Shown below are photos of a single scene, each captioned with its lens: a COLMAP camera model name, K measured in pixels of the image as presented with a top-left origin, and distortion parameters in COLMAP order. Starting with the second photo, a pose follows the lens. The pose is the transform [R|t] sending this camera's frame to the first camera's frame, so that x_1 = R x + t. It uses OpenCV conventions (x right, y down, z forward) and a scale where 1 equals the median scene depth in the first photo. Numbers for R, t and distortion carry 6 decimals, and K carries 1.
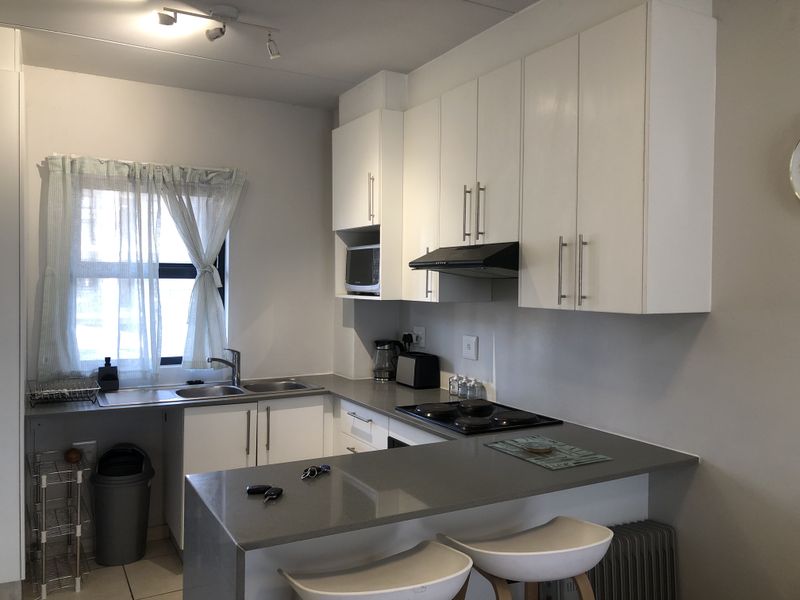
lens RADIAL K [[654.7, 0, 398.8], [0, 654.7, 297.0], [0, 0, 1]] dist [0.017445, -0.007618]
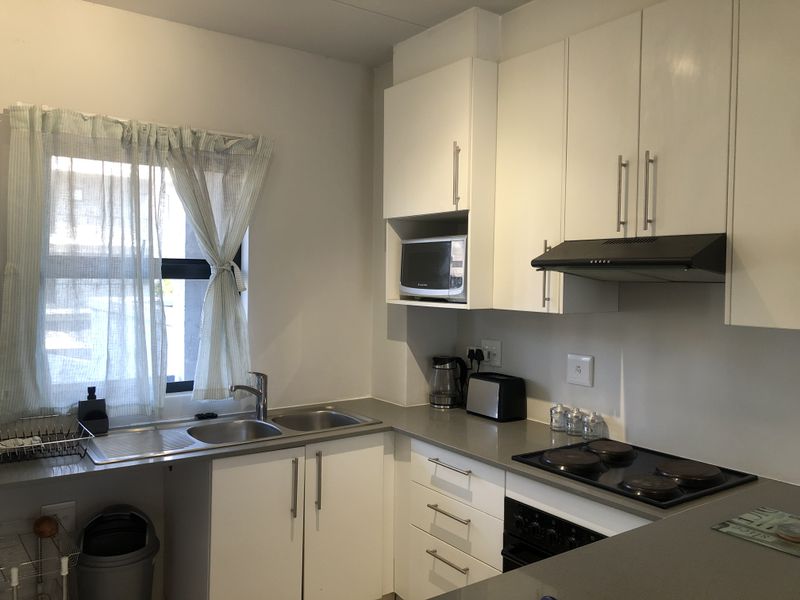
lens RADIAL K [[654.7, 0, 398.8], [0, 654.7, 297.0], [0, 0, 1]] dist [0.017445, -0.007618]
pose [[0.994588, 0.001192, 0.103895, -0.182718], [-0.001835, 0.999980, 0.006092, -0.013630], [-0.103886, -0.006250, 0.994570, 0.242116]]
